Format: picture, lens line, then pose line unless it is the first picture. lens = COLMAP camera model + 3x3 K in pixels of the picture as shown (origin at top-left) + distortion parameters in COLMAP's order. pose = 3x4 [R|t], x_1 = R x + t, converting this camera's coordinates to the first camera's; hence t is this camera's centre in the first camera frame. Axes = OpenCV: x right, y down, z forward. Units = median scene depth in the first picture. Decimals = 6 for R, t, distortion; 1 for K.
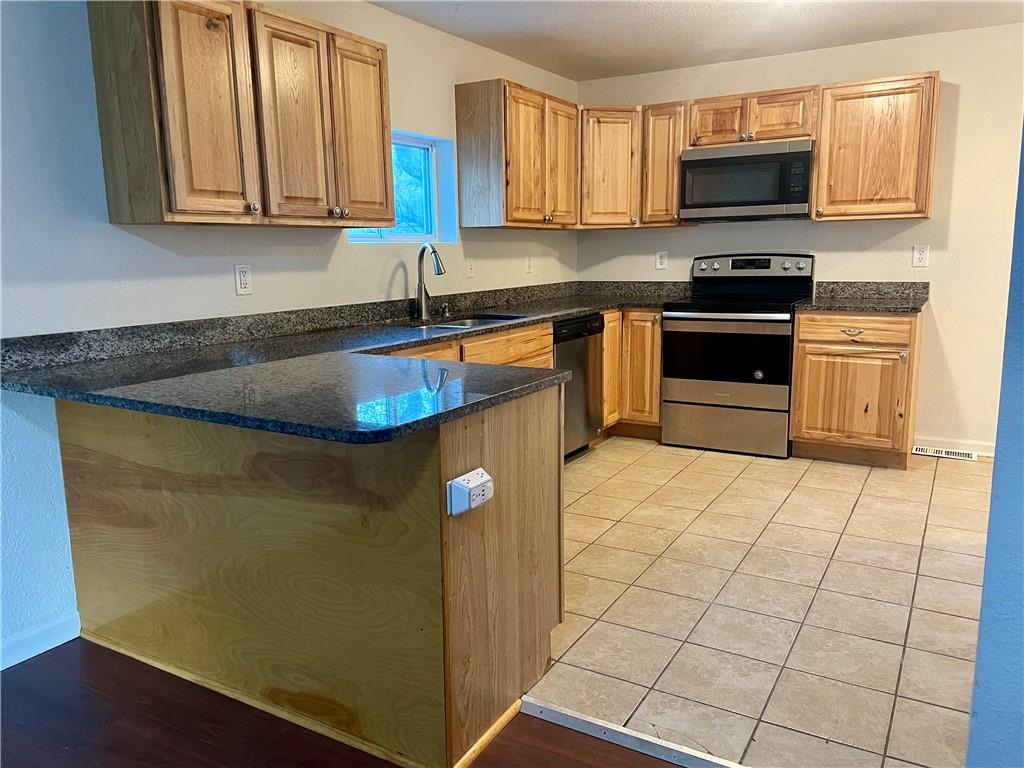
lens RADIAL K [[777.3, 0, 512.4], [0, 777.3, 373.9], [0, 0, 1]] dist [0.036891, -0.007284]
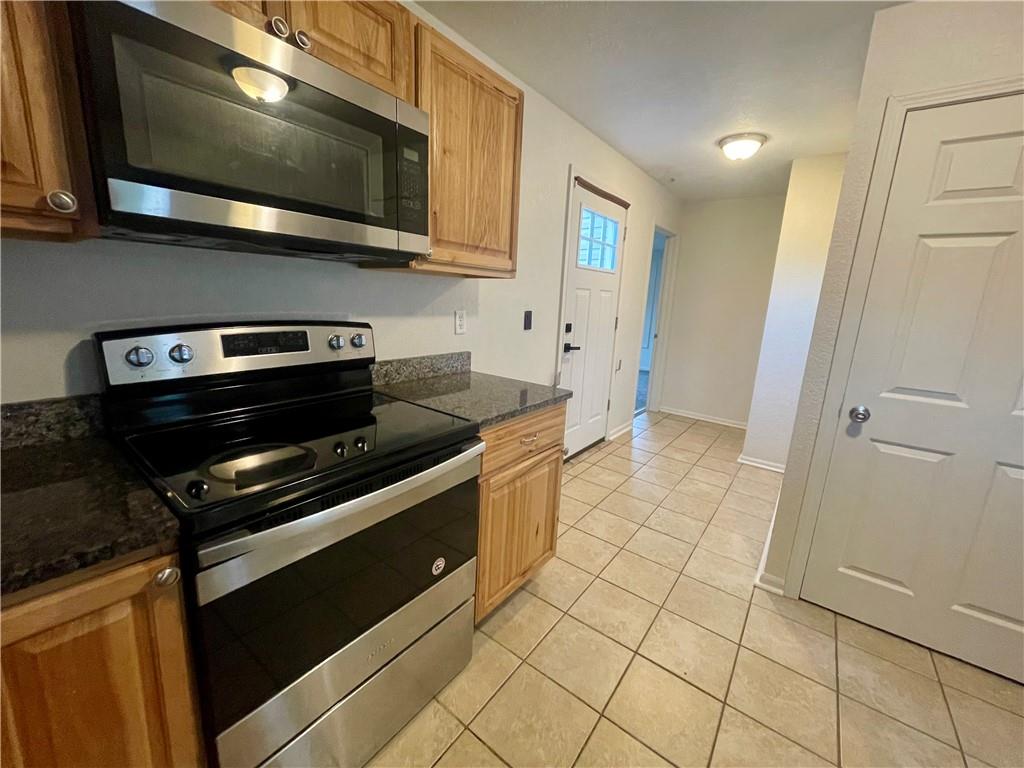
lens RADIAL K [[413.0, 0, 507.6], [0, 413.0, 382.7], [0, 0, 1]] dist [-0.003094, 0.000282]
pose [[0.130304, -0.180615, 0.974884, 0.076158], [0.114085, 0.979468, 0.166215, -0.154094], [-0.984889, 0.089561, 0.148234, 0.886489]]
